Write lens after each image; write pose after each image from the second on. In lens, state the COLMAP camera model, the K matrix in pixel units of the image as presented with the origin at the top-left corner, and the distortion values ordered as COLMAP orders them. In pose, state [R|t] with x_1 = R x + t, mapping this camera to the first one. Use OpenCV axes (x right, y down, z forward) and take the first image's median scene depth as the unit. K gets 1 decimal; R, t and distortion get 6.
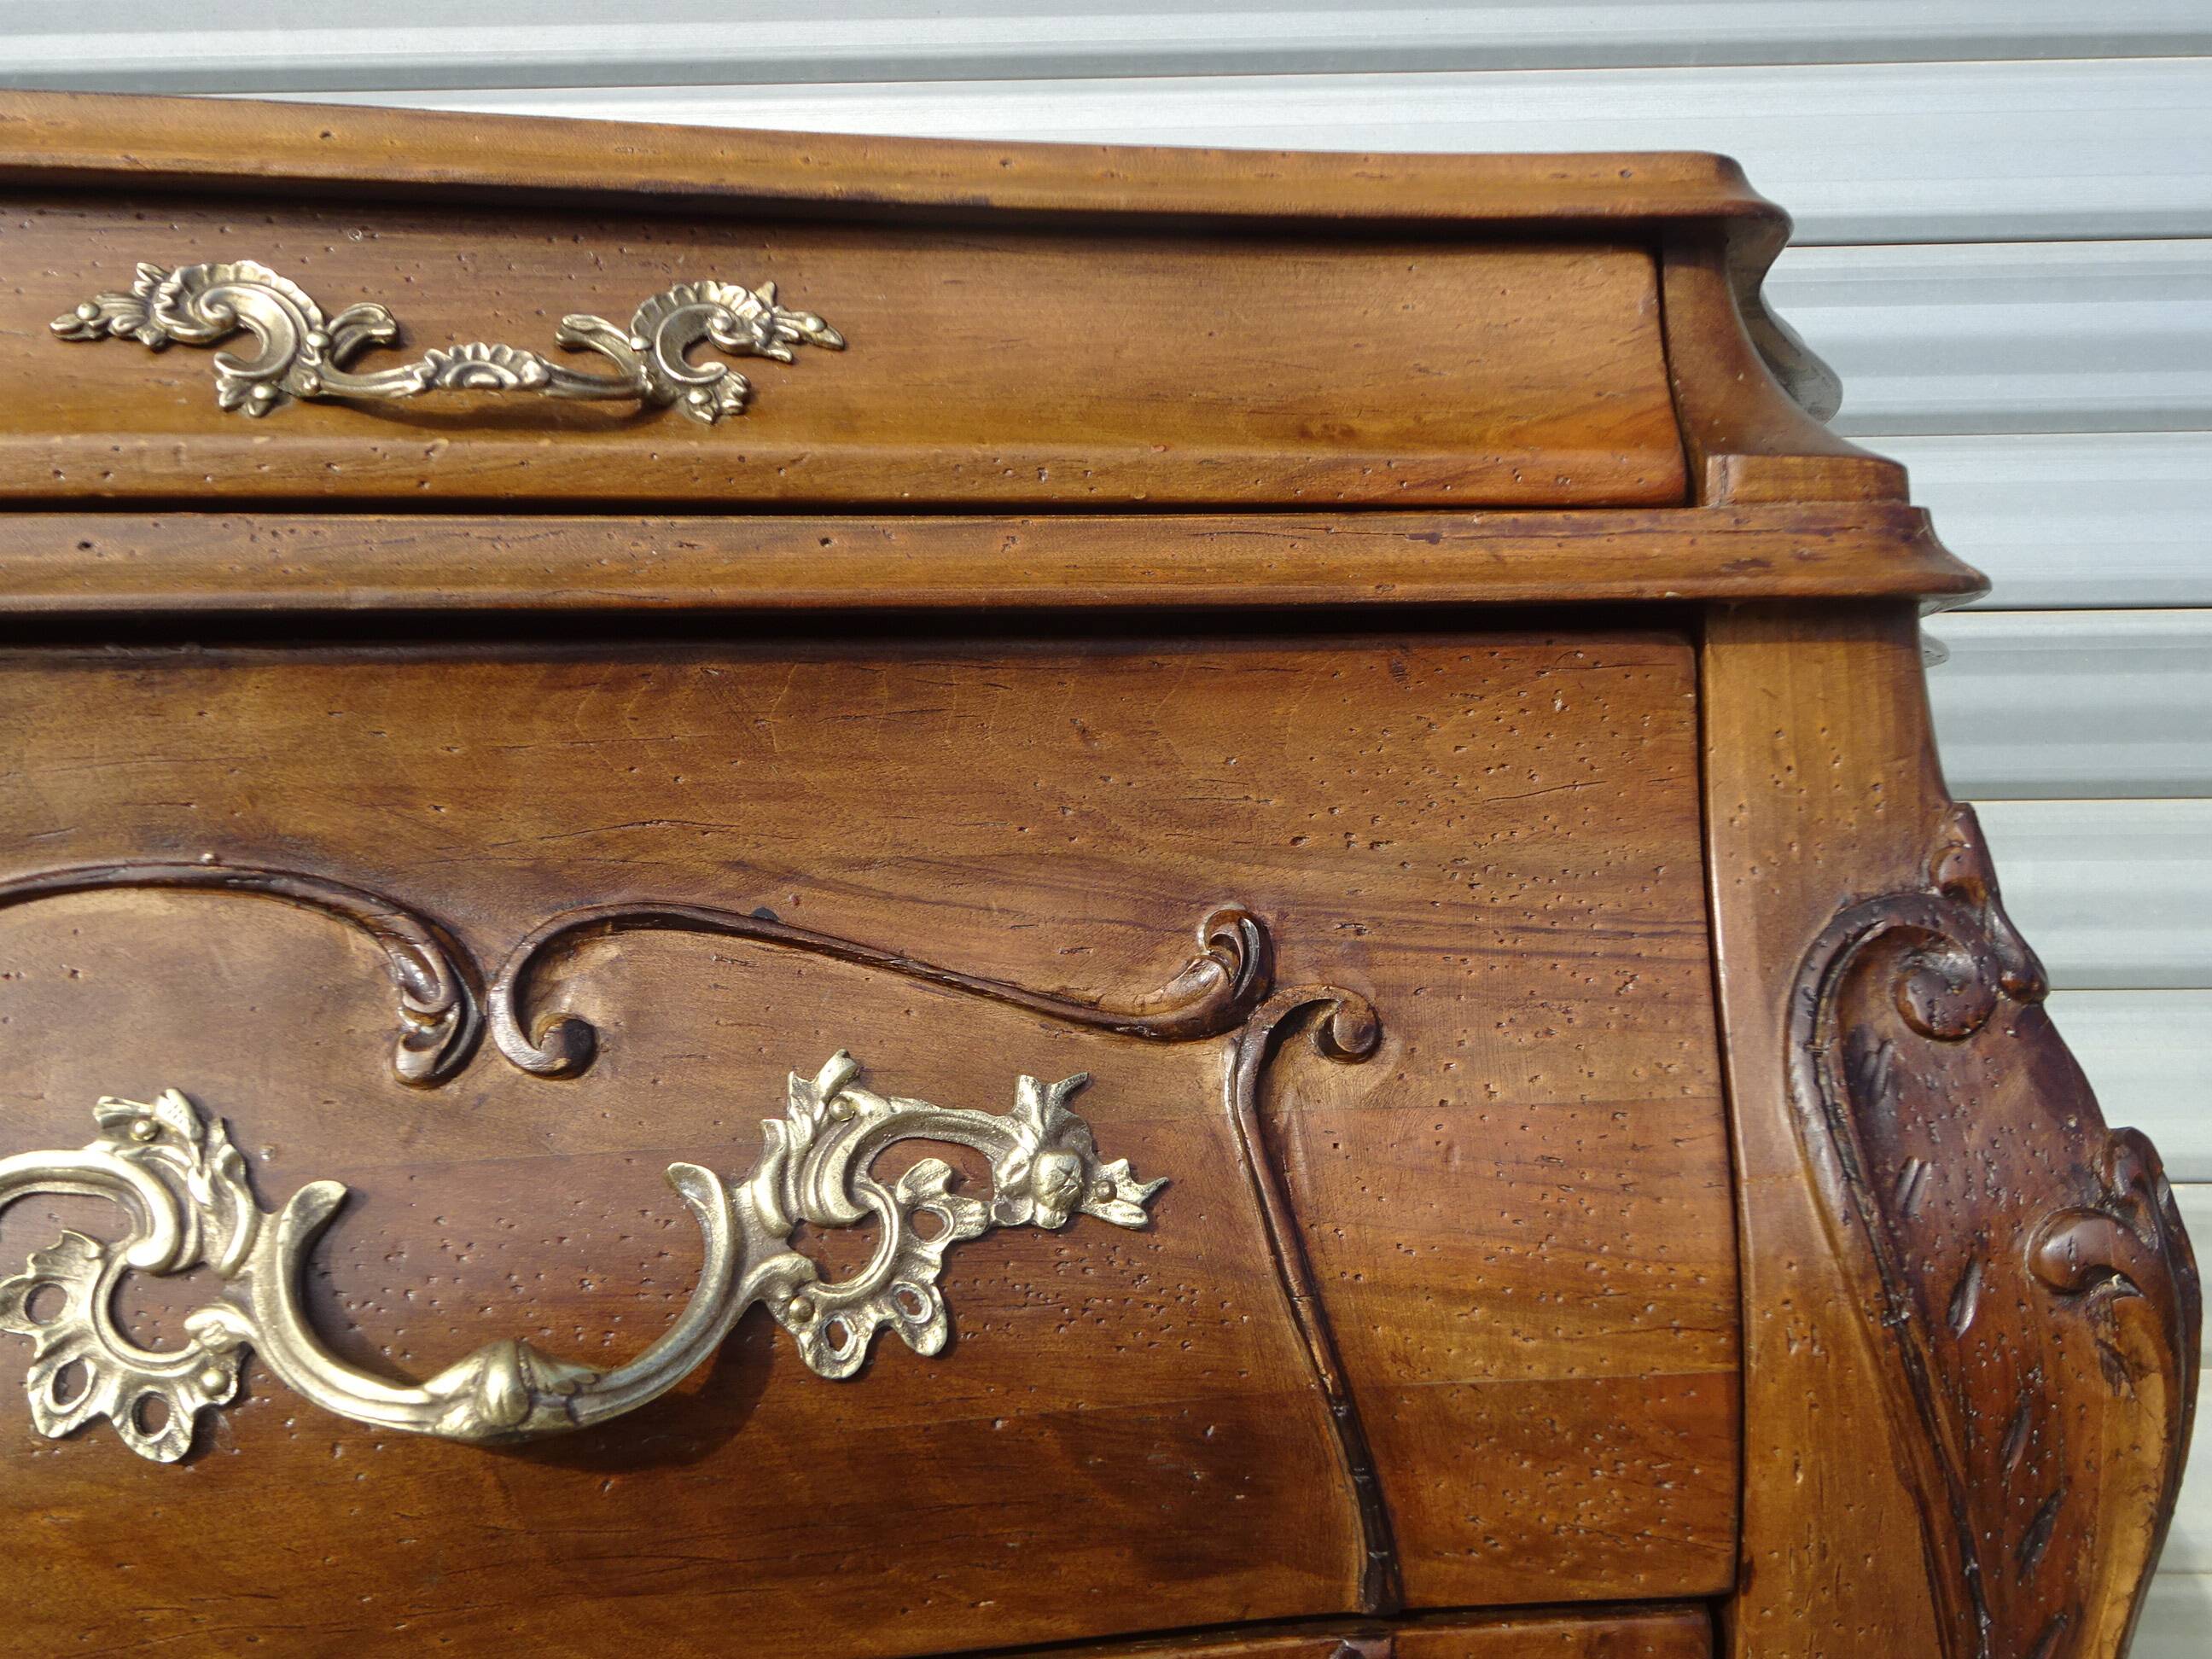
lens RADIAL K [[2201.6, 0, 1100.2], [0, 2201.6, 826.7], [0, 0, 1]] dist [0.023094, 0.000000]
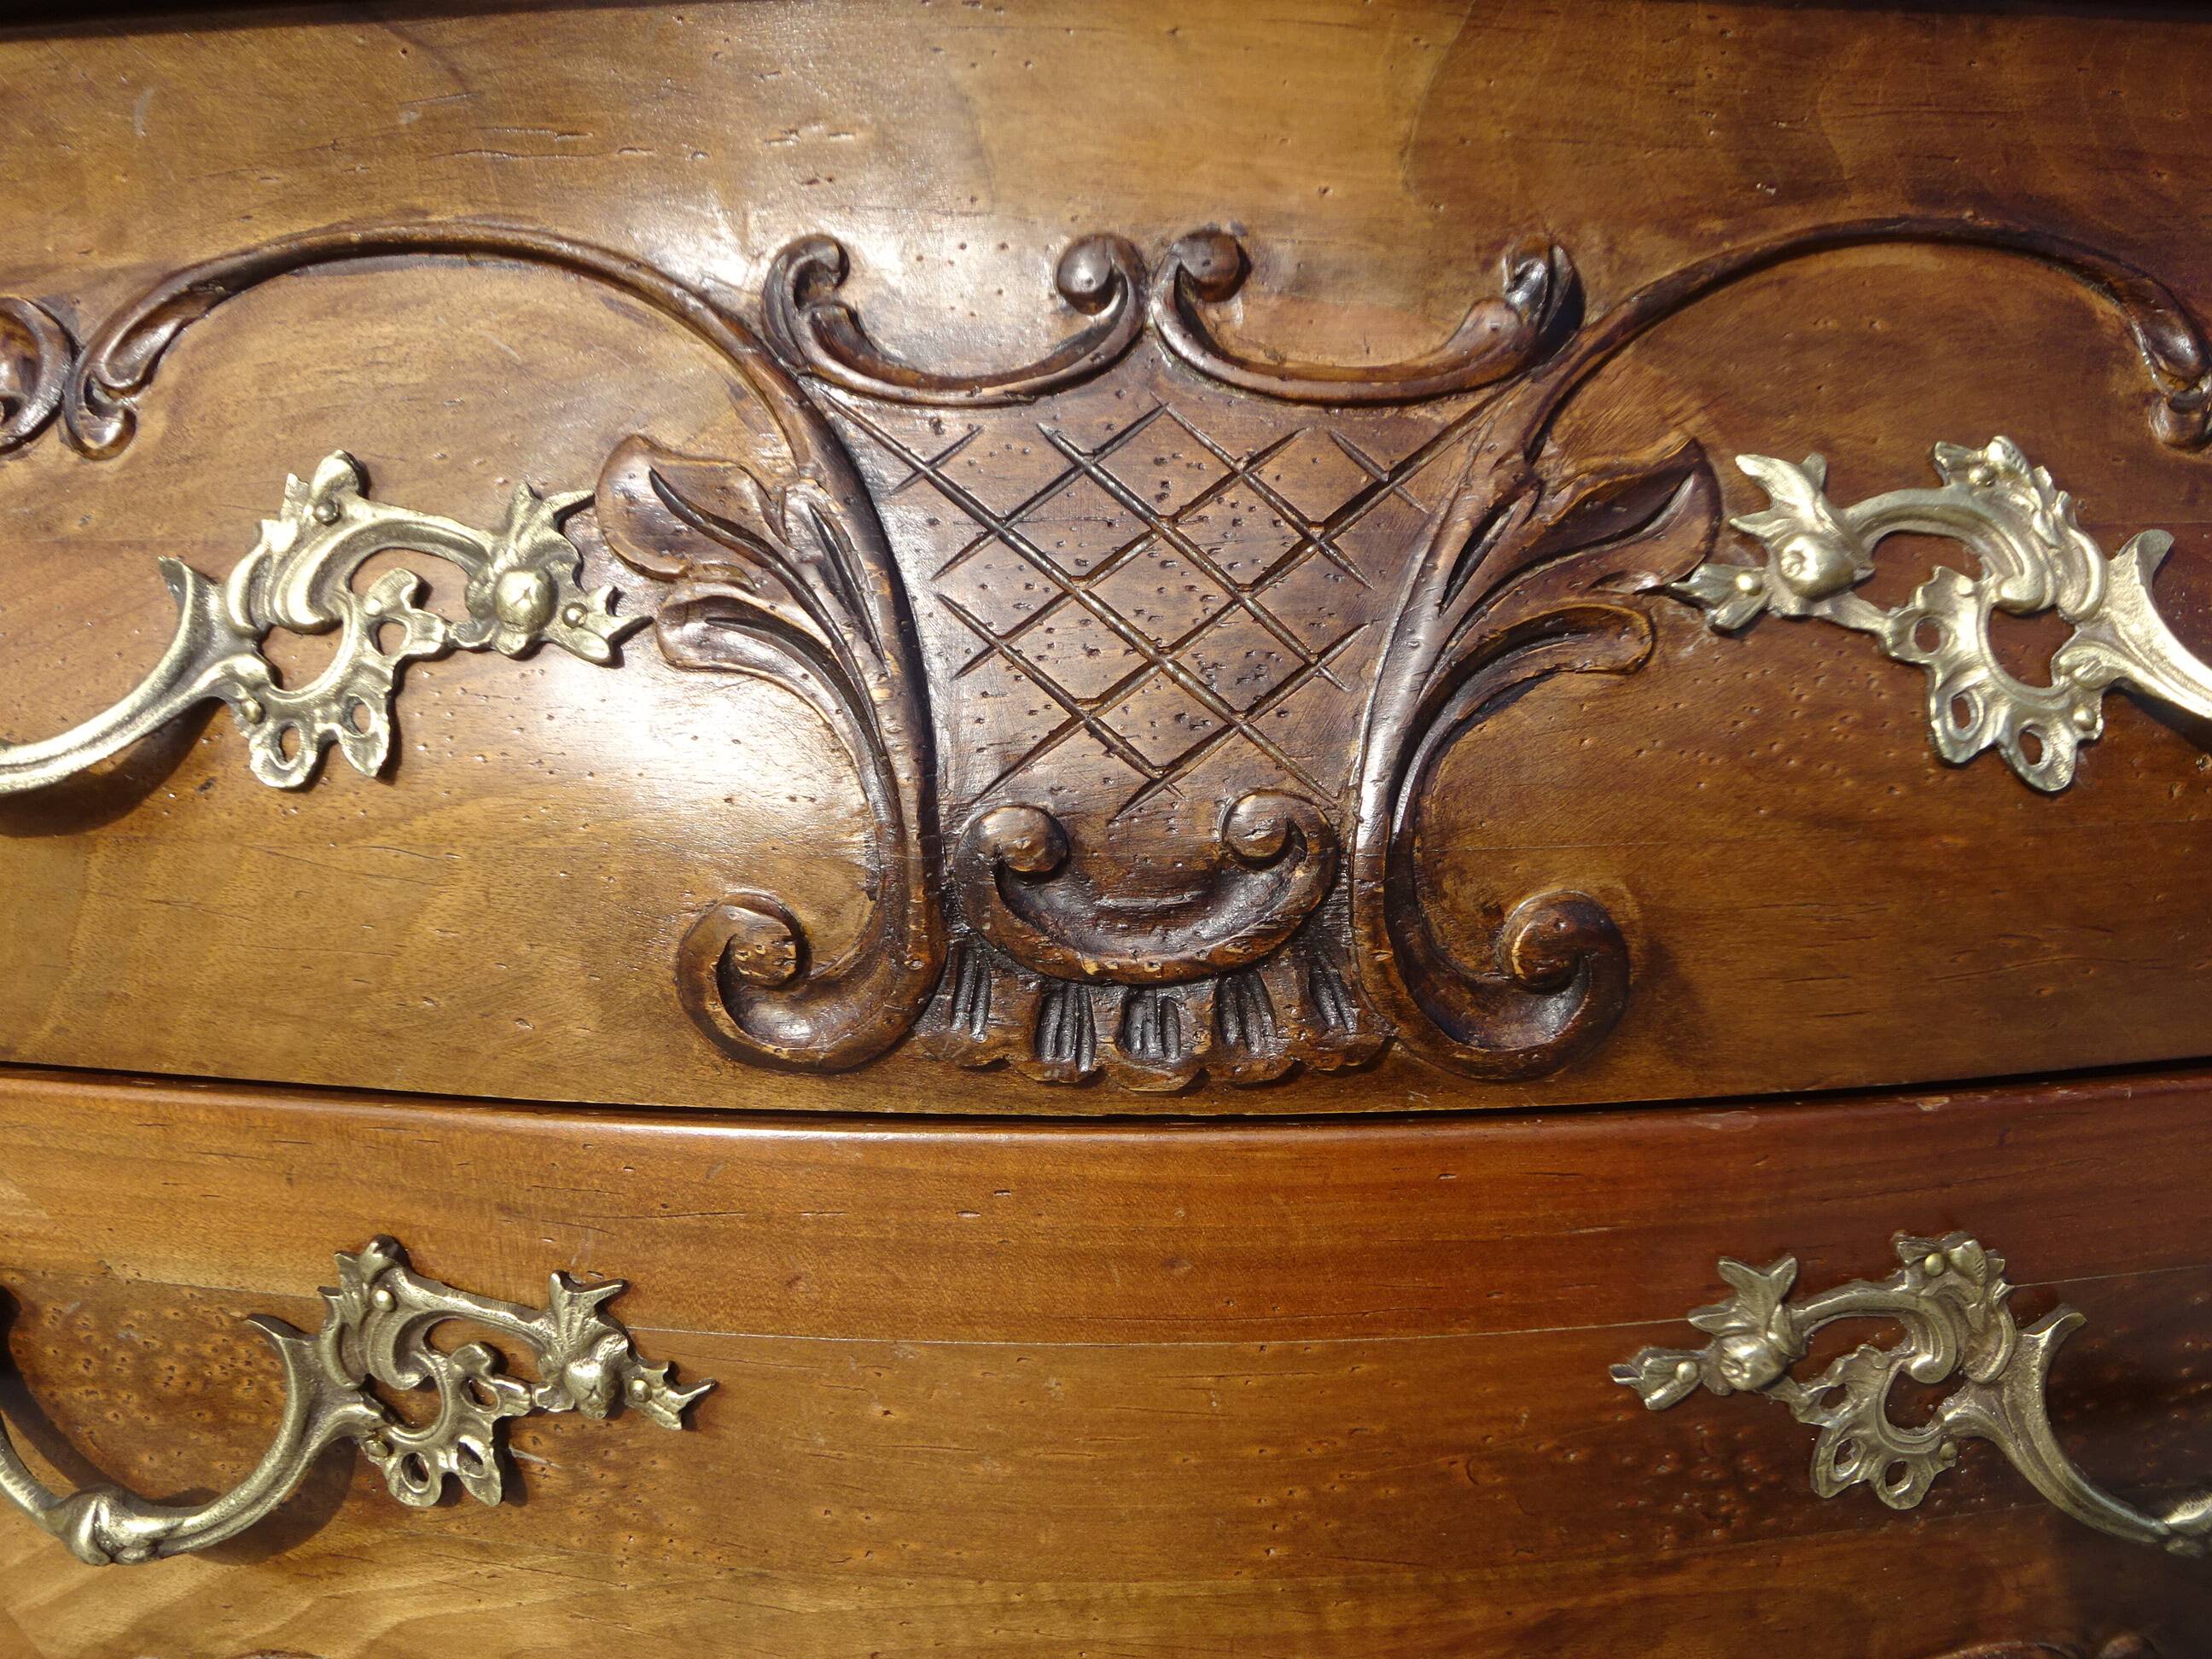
lens RADIAL K [[2201.6, 0, 1110.9], [0, 2201.6, 825.4], [0, 0, 1]] dist [0.023094, 0.000000]
pose [[0.999816, 0.004123, 0.018754, -0.763044], [-0.006229, 0.993504, 0.113630, 0.165265], [-0.018163, -0.113726, 0.993346, -0.005300]]
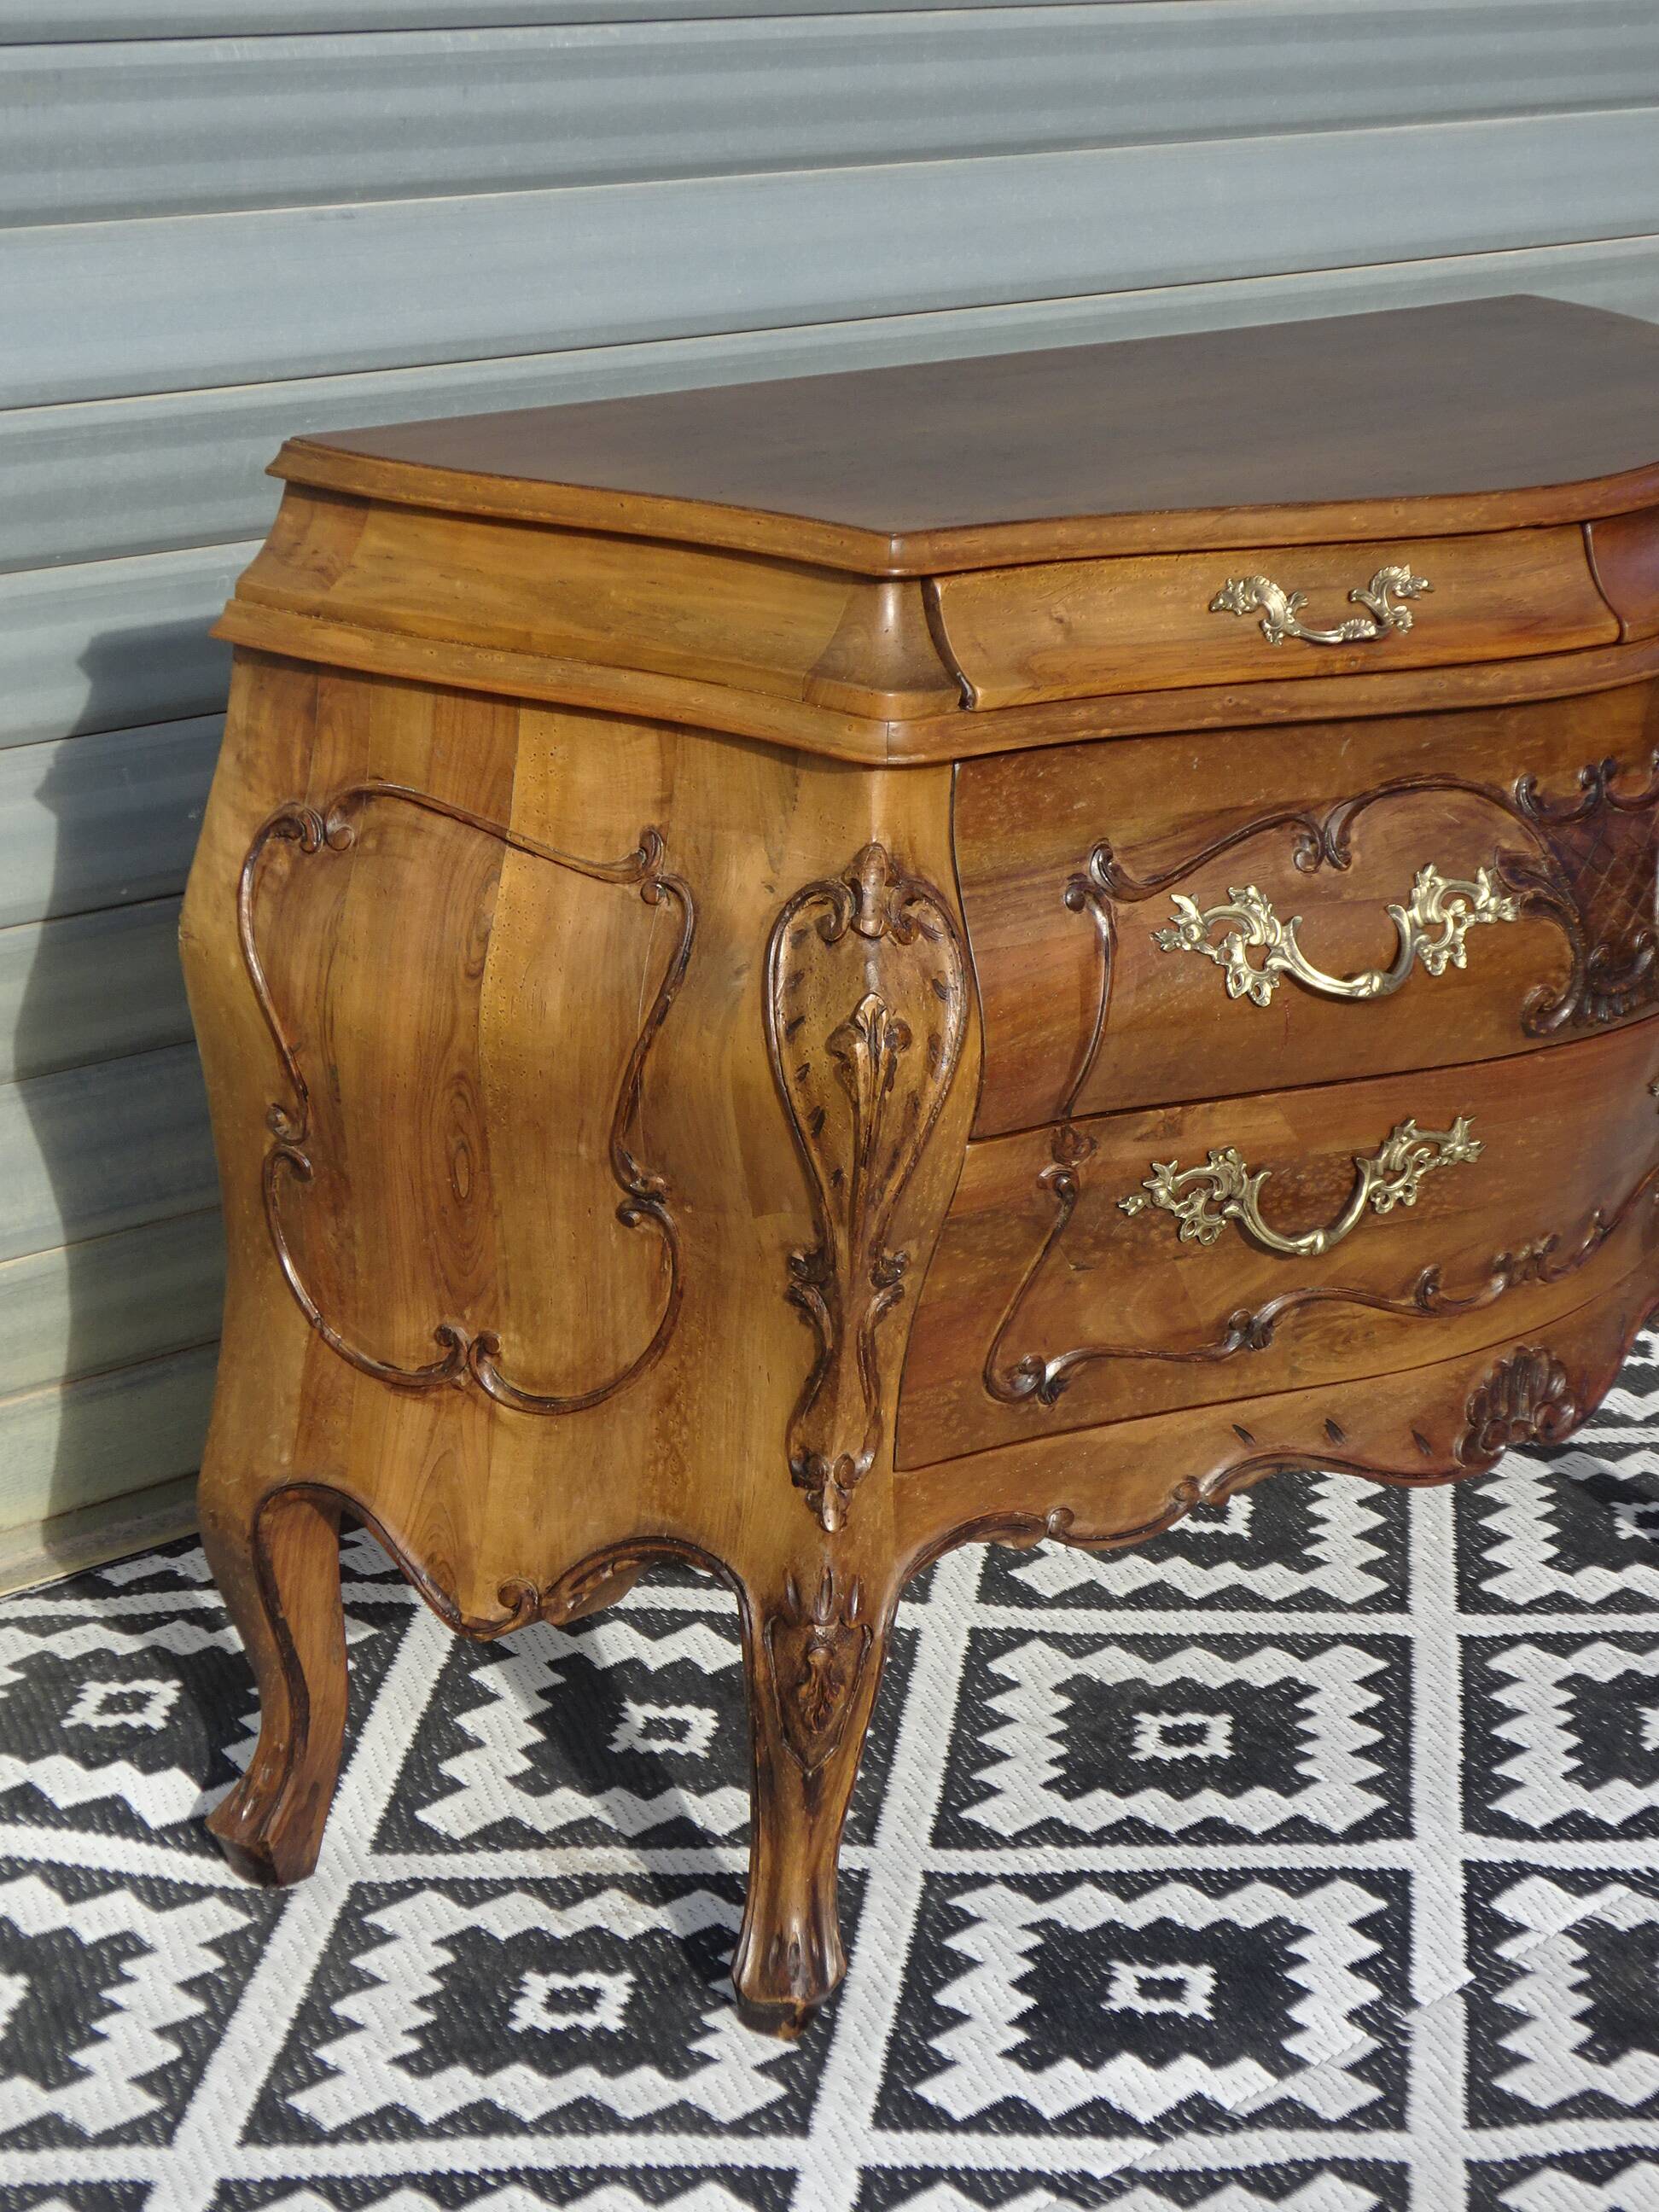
lens RADIAL K [[4835.5, 0, 834.8], [0, 4835.5, 1108.2], [0, 0, 1]] dist [0.013698, 0.000000]
pose [[0.666611, -0.179309, 0.723518, -5.988929], [-0.041843, 0.960104, 0.276494, -1.228313], [-0.744230, -0.214588, 0.632514, -2.414395]]
